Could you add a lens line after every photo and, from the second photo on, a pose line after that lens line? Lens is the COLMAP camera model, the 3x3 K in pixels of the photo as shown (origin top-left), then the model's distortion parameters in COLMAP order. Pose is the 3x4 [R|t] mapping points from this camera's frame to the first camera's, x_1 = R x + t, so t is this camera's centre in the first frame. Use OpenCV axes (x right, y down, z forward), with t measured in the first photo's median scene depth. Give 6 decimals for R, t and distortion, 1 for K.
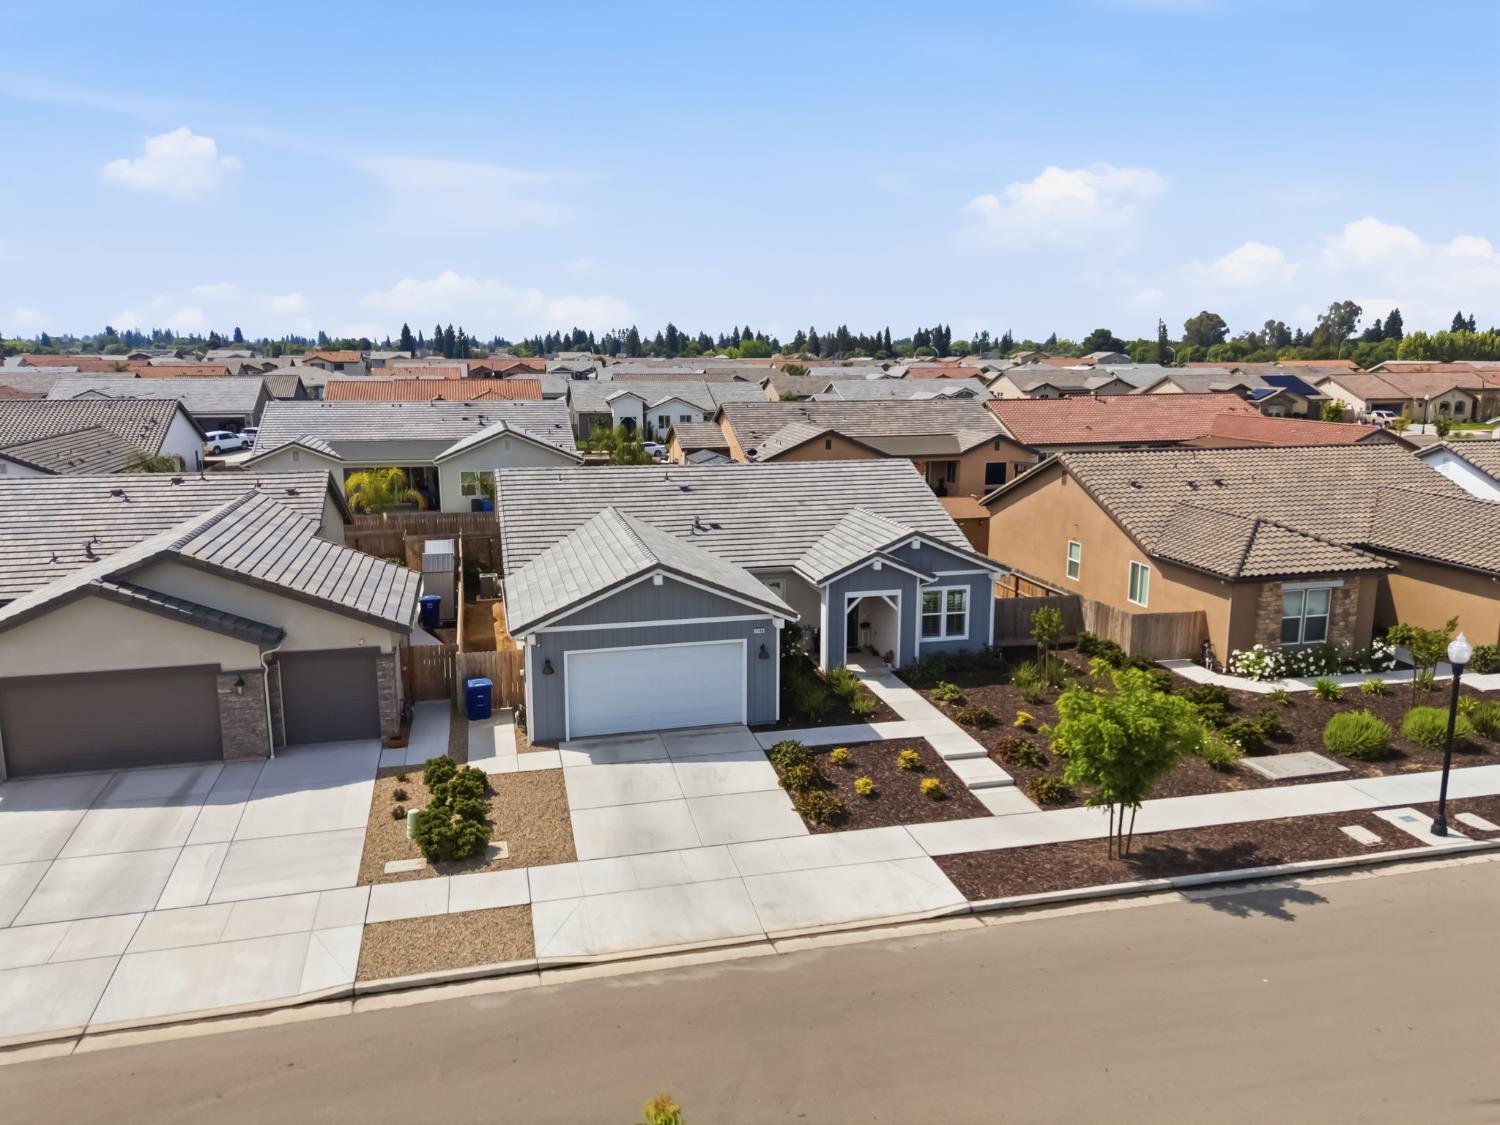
lens RADIAL K [[1100.8, 0, 752.5], [0, 1100.8, 567.9], [0, 0, 1]] dist [0.074385, -0.069486]
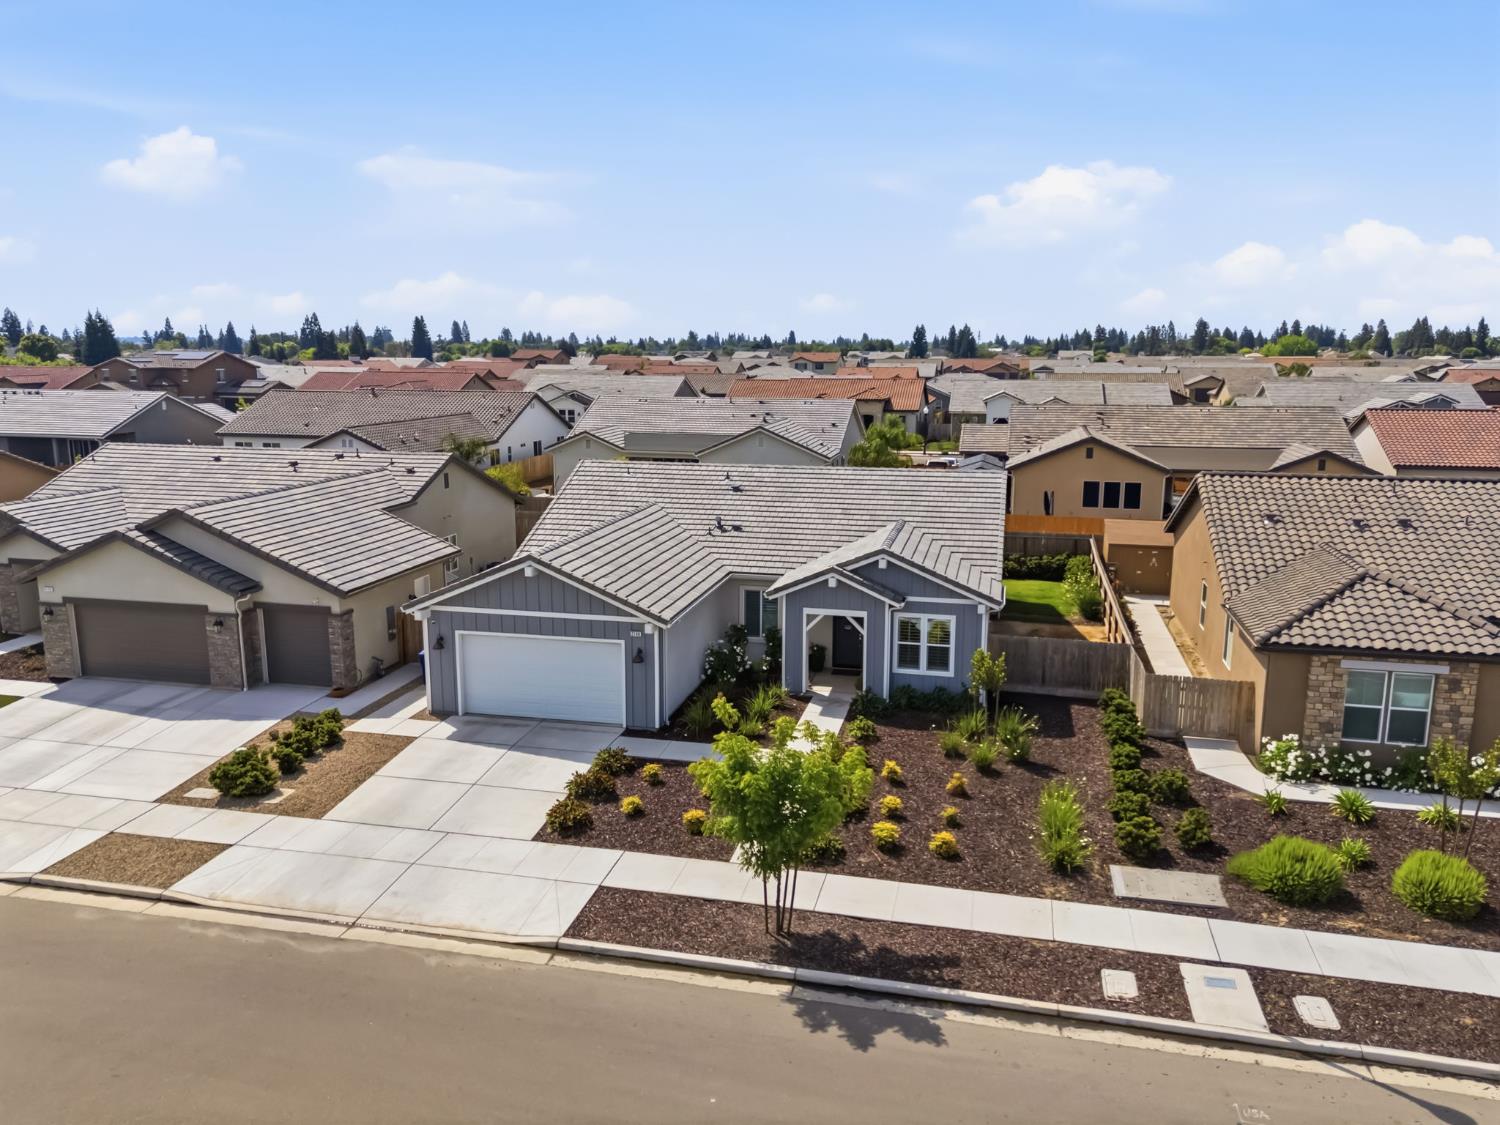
lens RADIAL K [[1100.8, 0, 752.5], [0, 1100.8, 567.9], [0, 0, 1]] dist [0.074385, -0.069486]
pose [[0.889521, 0.091995, -0.447537, 0.538831], [-0.091687, 0.995536, 0.022406, -0.033304], [0.447601, 0.021102, 0.893985, 0.168763]]
